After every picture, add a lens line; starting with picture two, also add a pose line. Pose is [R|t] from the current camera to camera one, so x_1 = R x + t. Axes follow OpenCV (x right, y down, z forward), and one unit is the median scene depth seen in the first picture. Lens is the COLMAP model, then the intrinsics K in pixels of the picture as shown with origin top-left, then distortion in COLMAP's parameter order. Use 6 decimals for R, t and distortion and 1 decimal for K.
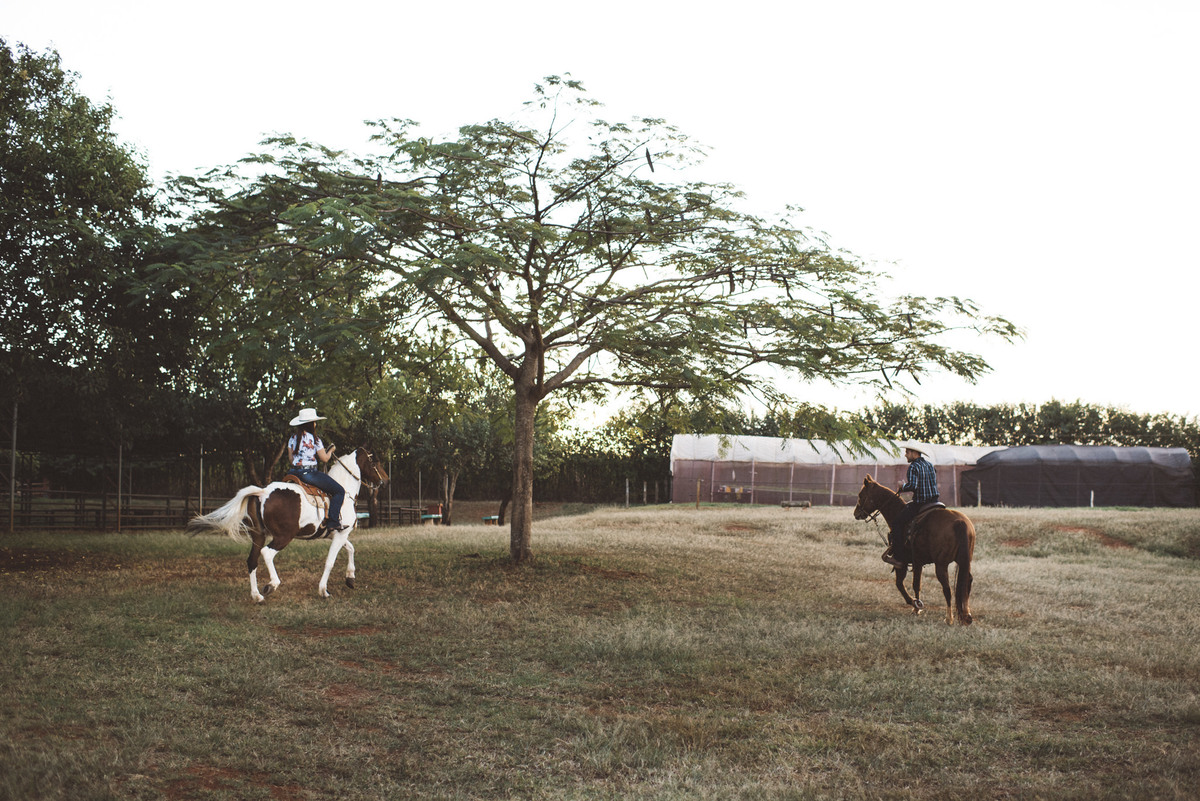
lens RADIAL K [[1283.1, 0, 622.2], [0, 1283.1, 401.2], [0, 0, 1]] dist [-0.086949, 0.018583]
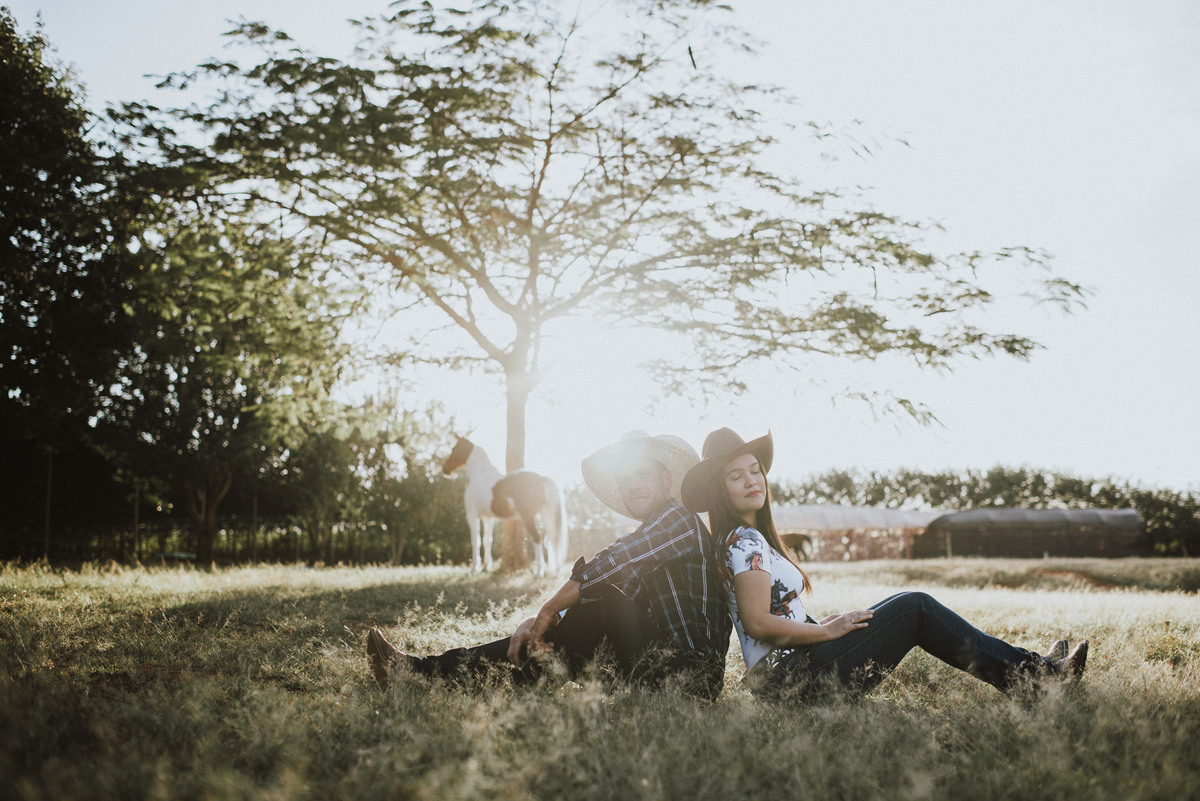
lens RADIAL K [[1240.0, 0, 601.3], [0, 1240.0, 383.2], [0, 0, 1]] dist [-0.077613, 0.009126]
pose [[0.999037, -0.002742, 0.043797, -0.031791], [0.006710, 0.995854, -0.090717, 0.042603], [-0.043367, 0.090924, 0.994913, 0.090331]]
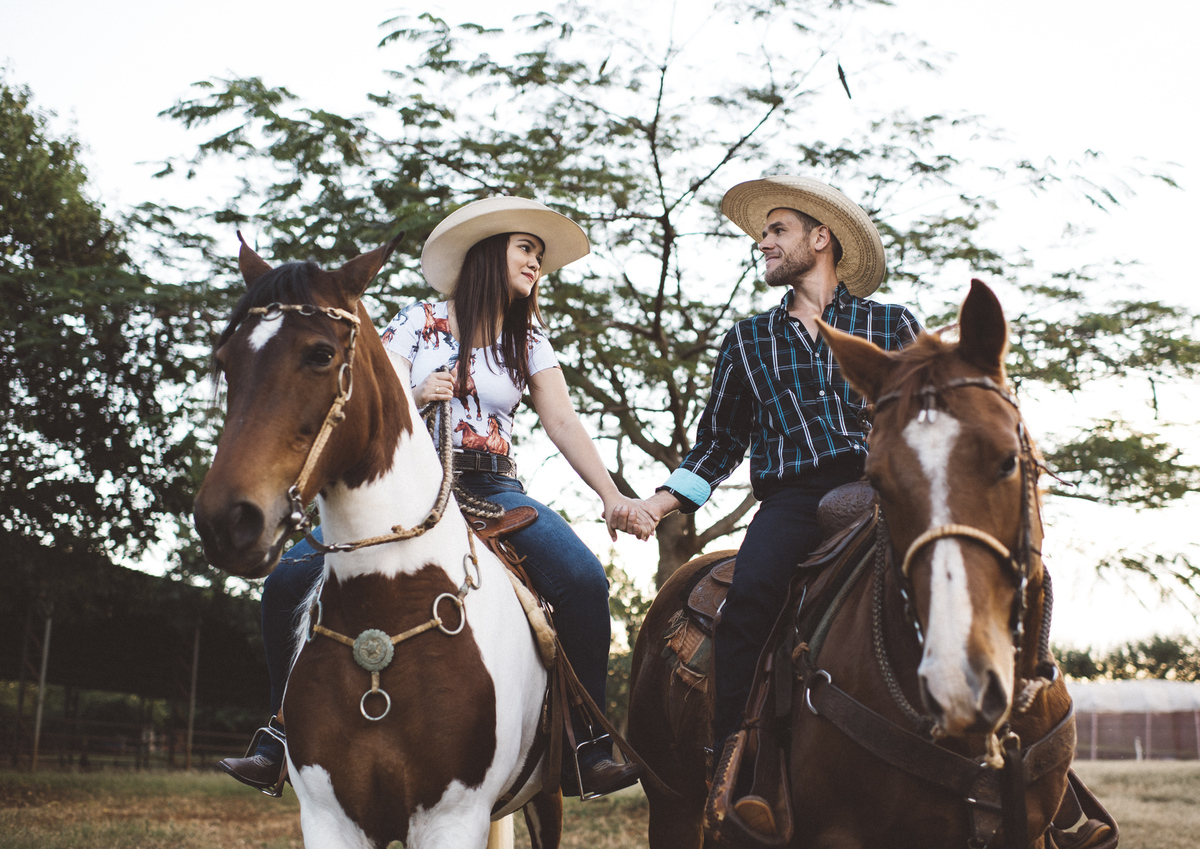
lens RADIAL K [[1363.7, 0, 635.0], [0, 1363.7, 424.5], [0, 0, 1]] dist [-0.064243, 0.023751]
pose [[0.989759, -0.030560, -0.139436, 0.003846], [0.006001, 0.984859, -0.173255, 0.031355], [0.142620, 0.170644, 0.974956, 0.174228]]
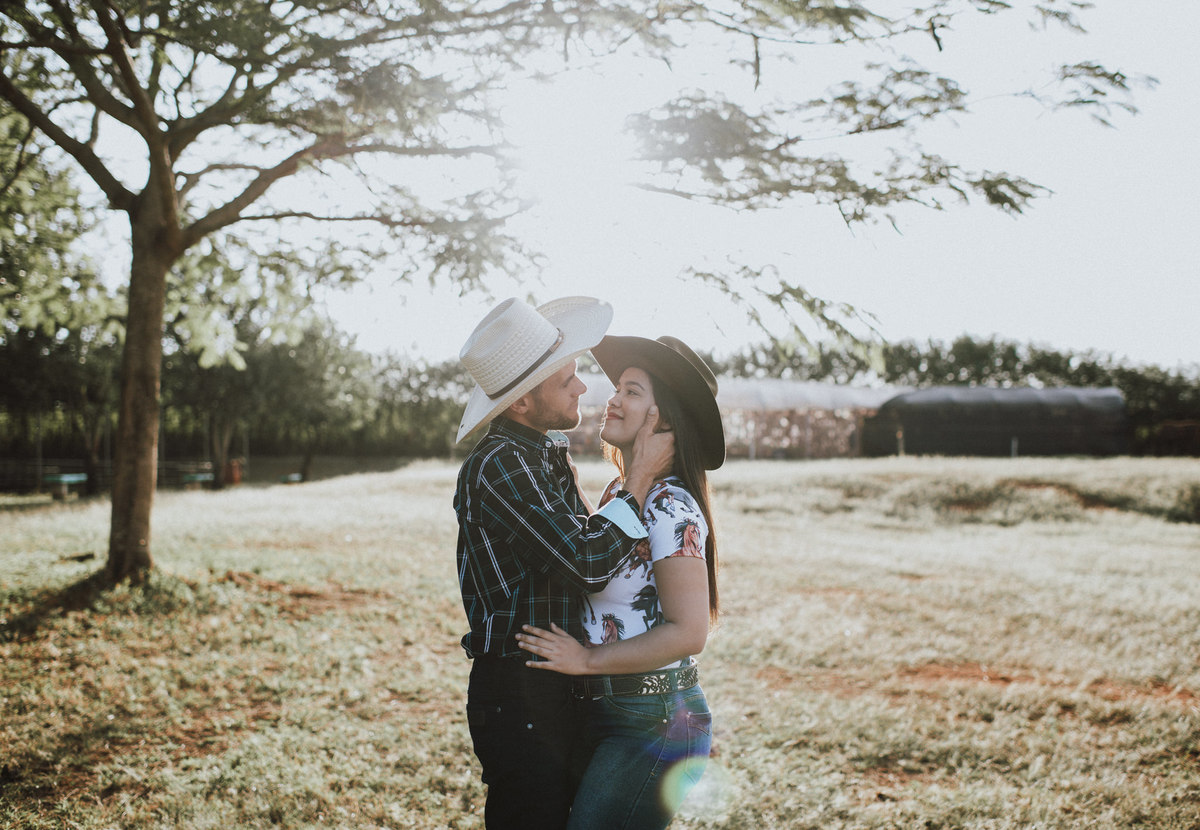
lens RADIAL K [[1322.3, 0, 634.6], [0, 1322.3, 443.2], [0, 0, 1]] dist [-0.017061, -0.272581]
pose [[0.993807, -0.009430, 0.110717, 0.032670], [0.001862, 0.997665, 0.068265, 0.022458], [-0.111102, -0.067636, 0.991505, 0.268006]]
